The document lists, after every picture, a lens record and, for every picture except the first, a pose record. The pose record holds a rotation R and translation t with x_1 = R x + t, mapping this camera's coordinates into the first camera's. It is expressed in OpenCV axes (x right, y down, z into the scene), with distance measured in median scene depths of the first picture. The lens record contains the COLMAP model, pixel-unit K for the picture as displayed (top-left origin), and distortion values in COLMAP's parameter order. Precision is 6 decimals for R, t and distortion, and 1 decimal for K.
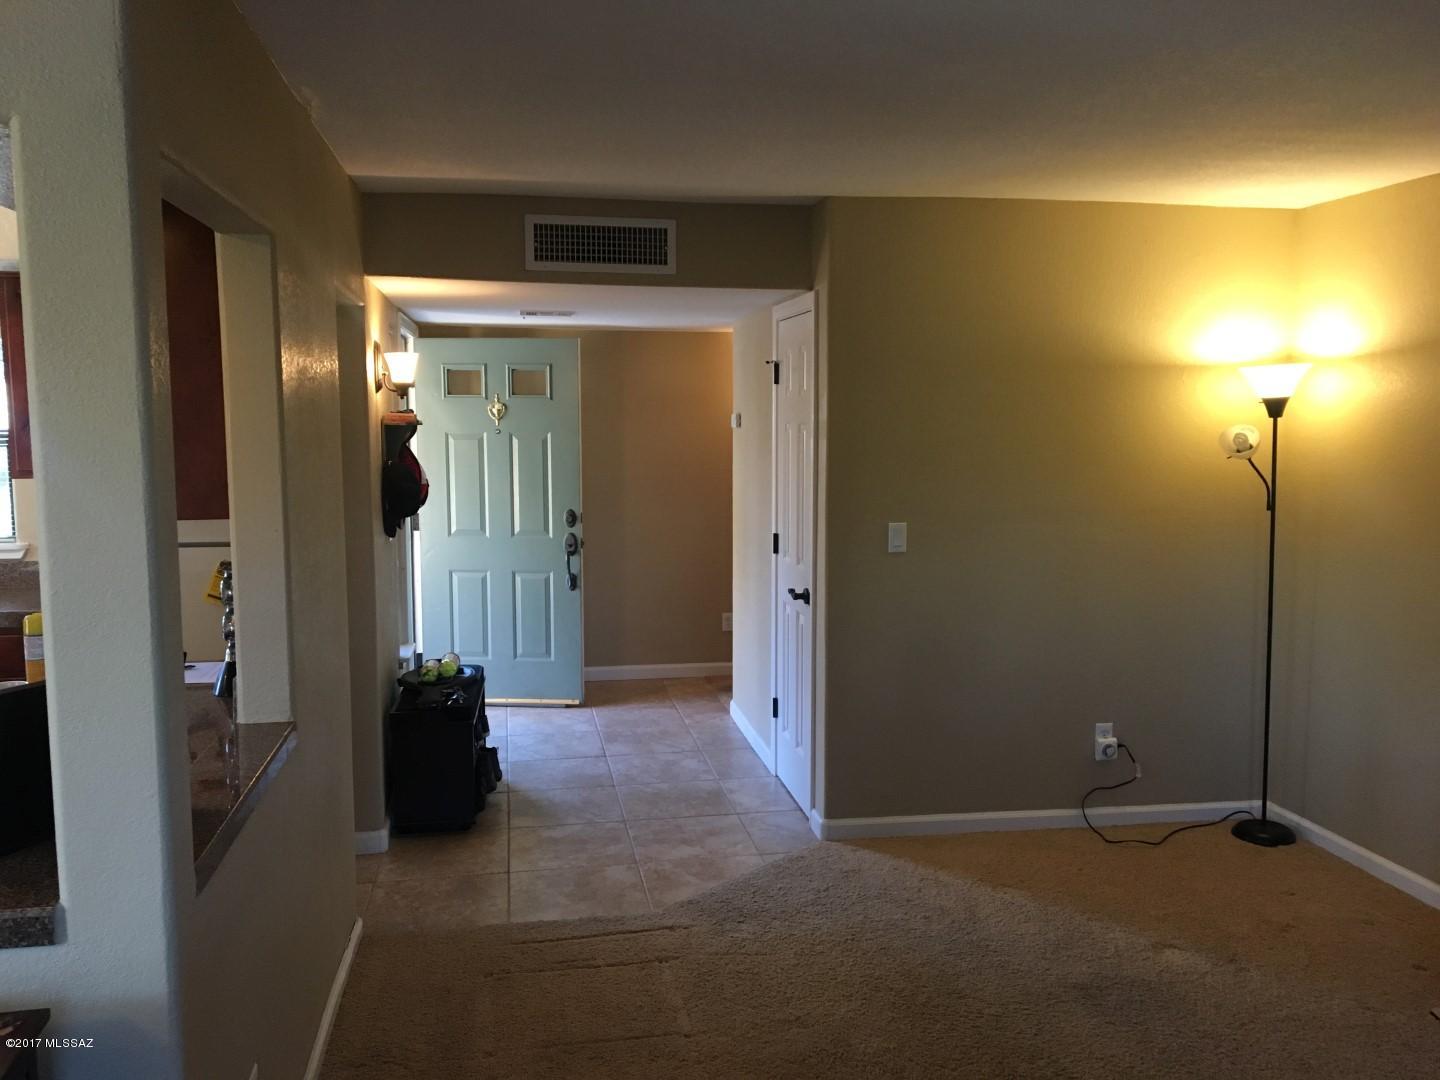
lens RADIAL K [[1212.4, 0, 720.0], [0, 1212.4, 540.0], [0, 0, 1]] dist [0.107499, -0.180132]
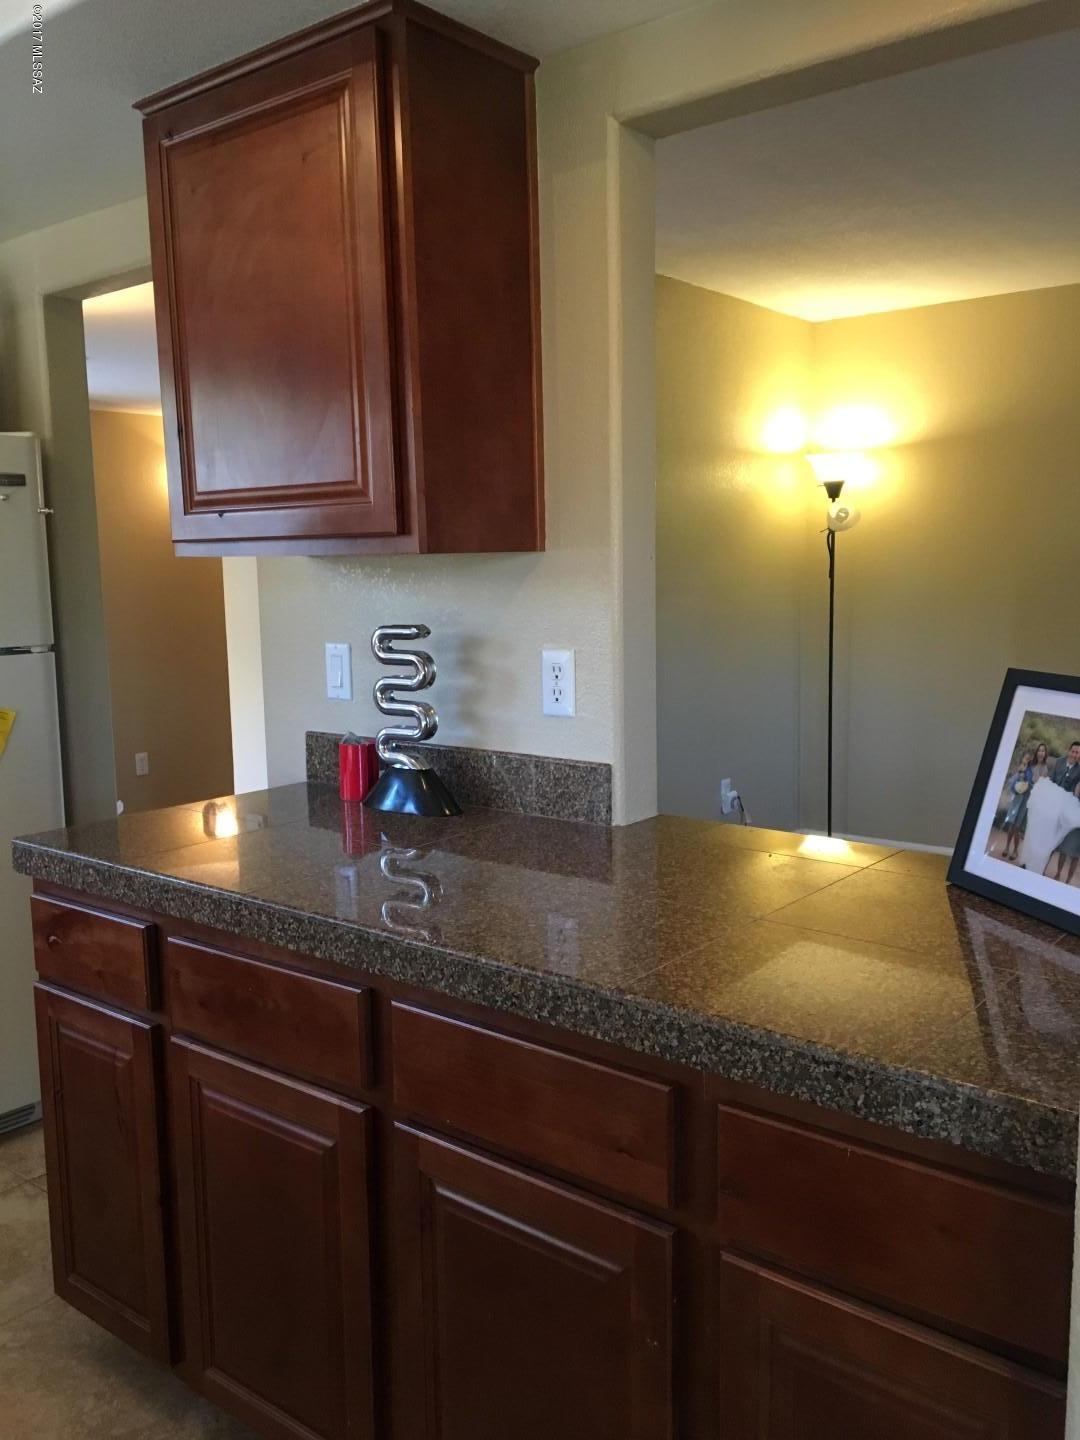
lens RADIAL K [[1212.4, 0, 540.0], [0, 1212.4, 720.0], [0, 0, 1]] dist [0.107499, -0.180132]
pose [[0.754820, -0.099811, 0.648294, -0.542978], [0.088322, 0.994820, 0.050328, 0.028416], [-0.649959, 0.019270, 0.759725, 0.293990]]
